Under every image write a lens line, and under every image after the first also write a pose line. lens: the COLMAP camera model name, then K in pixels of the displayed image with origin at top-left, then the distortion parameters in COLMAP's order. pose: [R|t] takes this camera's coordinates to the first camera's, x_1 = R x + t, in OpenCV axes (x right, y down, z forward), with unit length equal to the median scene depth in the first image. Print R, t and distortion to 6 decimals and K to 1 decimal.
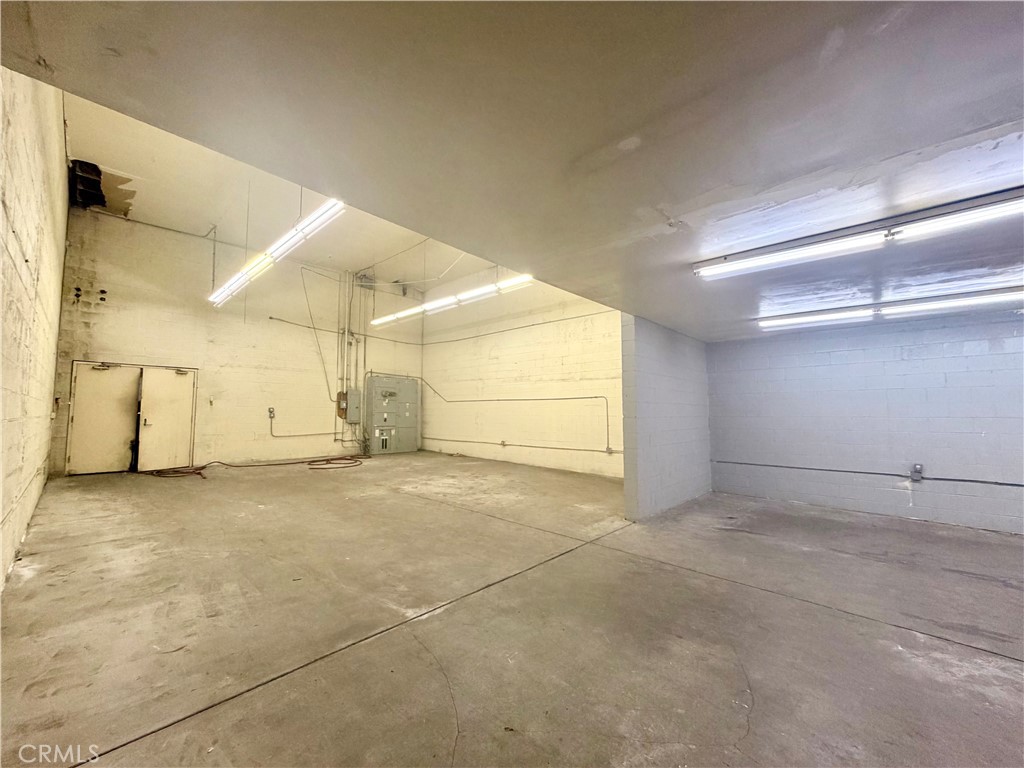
lens RADIAL K [[412.2, 0, 507.7], [0, 412.2, 381.4], [0, 0, 1]] dist [-0.000489, 0.000001]
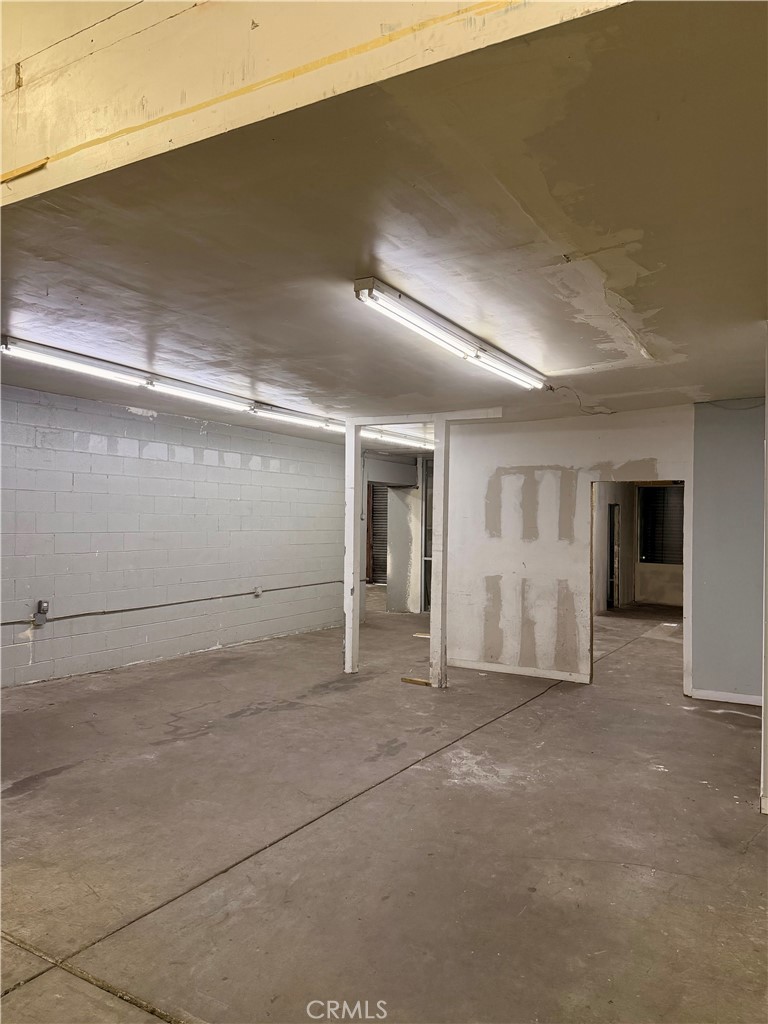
lens RADIAL K [[720.2, 0, 384.0], [0, 720.2, 512.0], [0, 0, 1]] dist [0.064401, -0.079303]
pose [[-0.214910, 0.007677, 0.976604, -0.506035], [-0.088408, 0.995711, -0.027282, 0.056592], [-0.972624, -0.092203, -0.213310, 1.161277]]
